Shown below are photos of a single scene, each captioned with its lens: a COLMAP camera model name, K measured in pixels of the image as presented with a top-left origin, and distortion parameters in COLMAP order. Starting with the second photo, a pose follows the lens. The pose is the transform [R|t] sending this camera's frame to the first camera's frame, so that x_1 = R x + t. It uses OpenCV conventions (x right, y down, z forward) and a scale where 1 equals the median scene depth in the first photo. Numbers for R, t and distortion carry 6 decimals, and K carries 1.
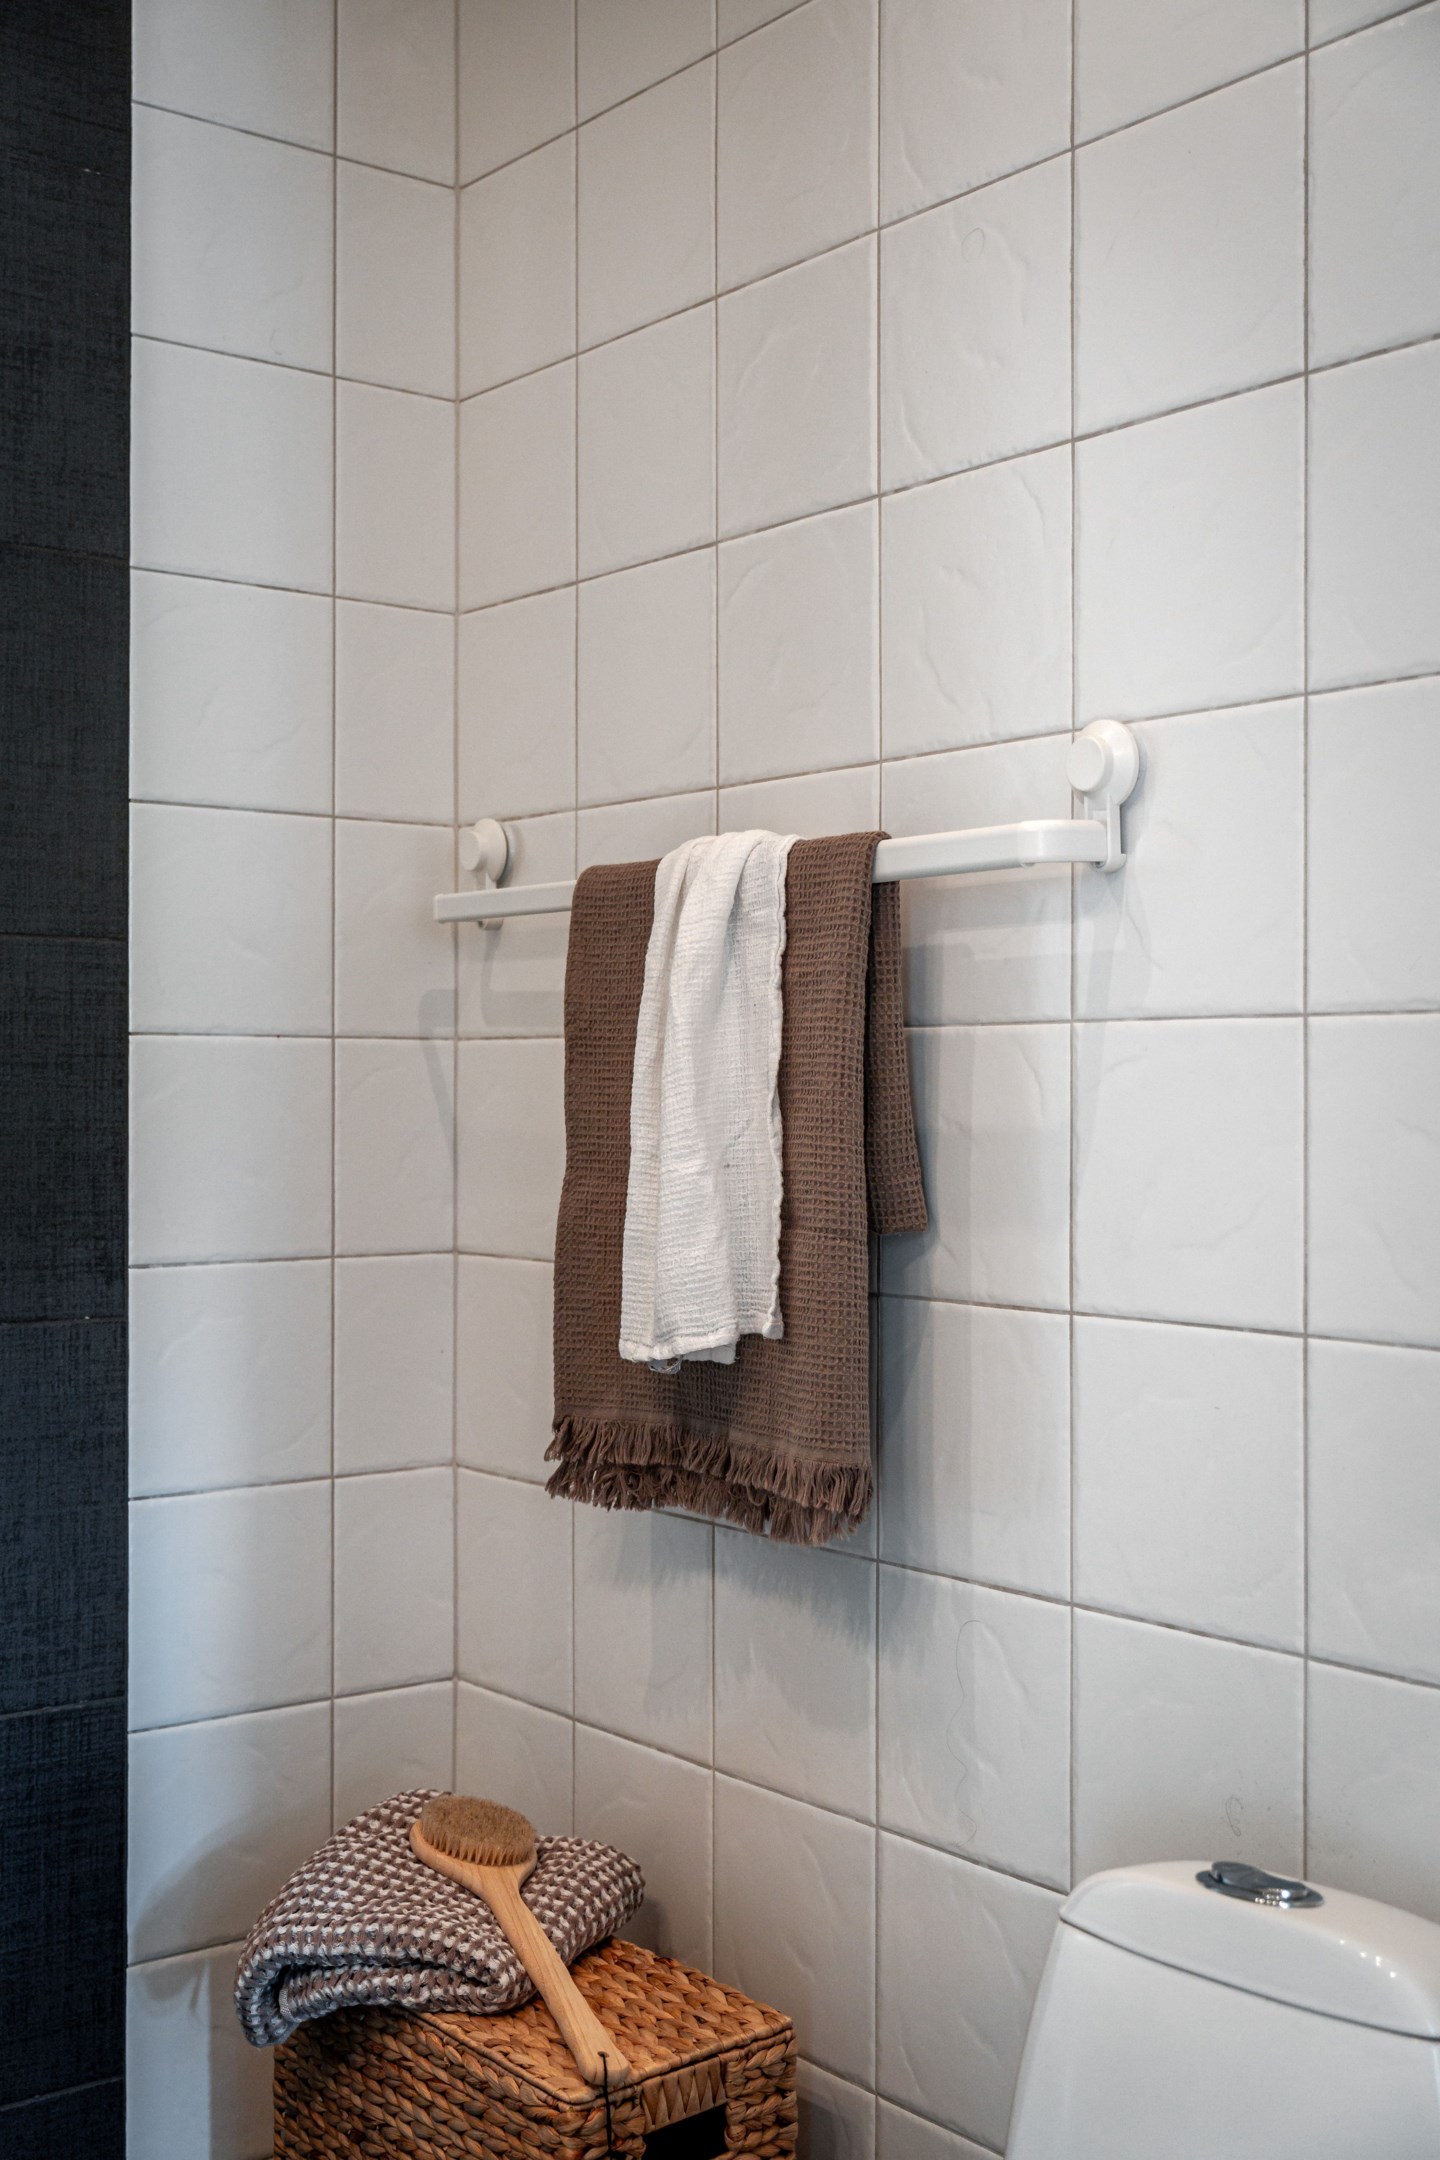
lens RADIAL K [[2450.1, 0, 720.9], [0, 2450.1, 1082.4], [0, 0, 1]] dist [-0.007827, 0.000000]
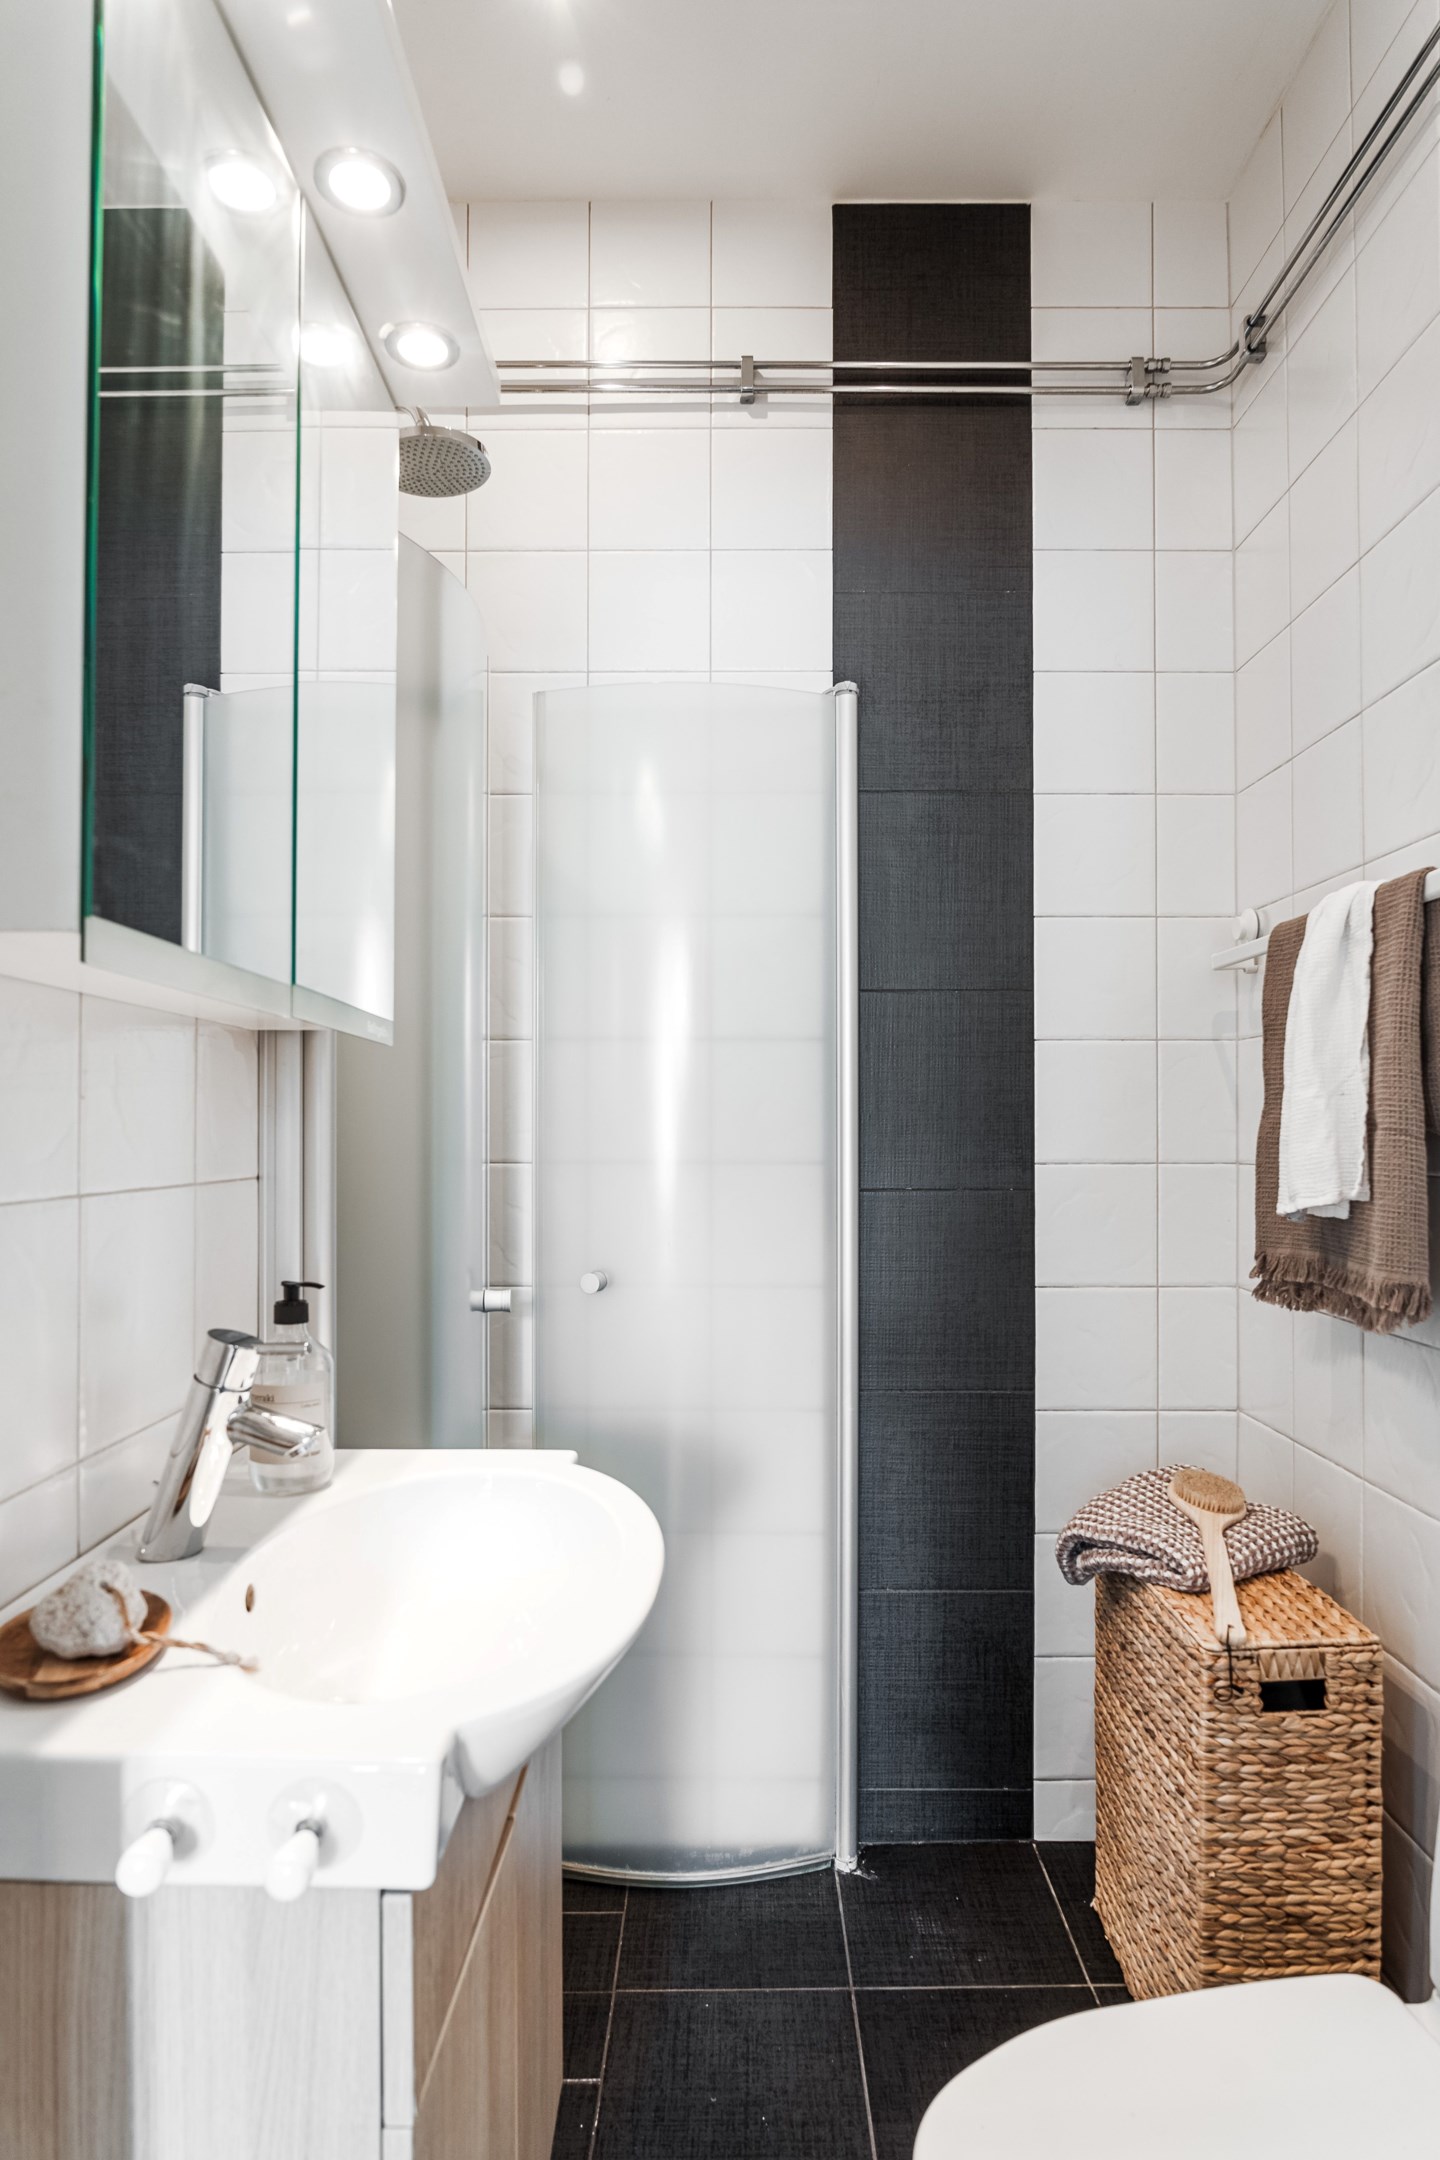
lens RADIAL K [[1215.7, 0, 729.5], [0, 1215.7, 1126.1], [0, 0, 1]] dist [-0.027464, -0.000282]
pose [[0.778973, -0.006144, -0.627027, 0.183004], [0.004103, 0.999981, -0.004701, 0.056659], [0.627044, 0.001089, 0.778983, 0.140917]]
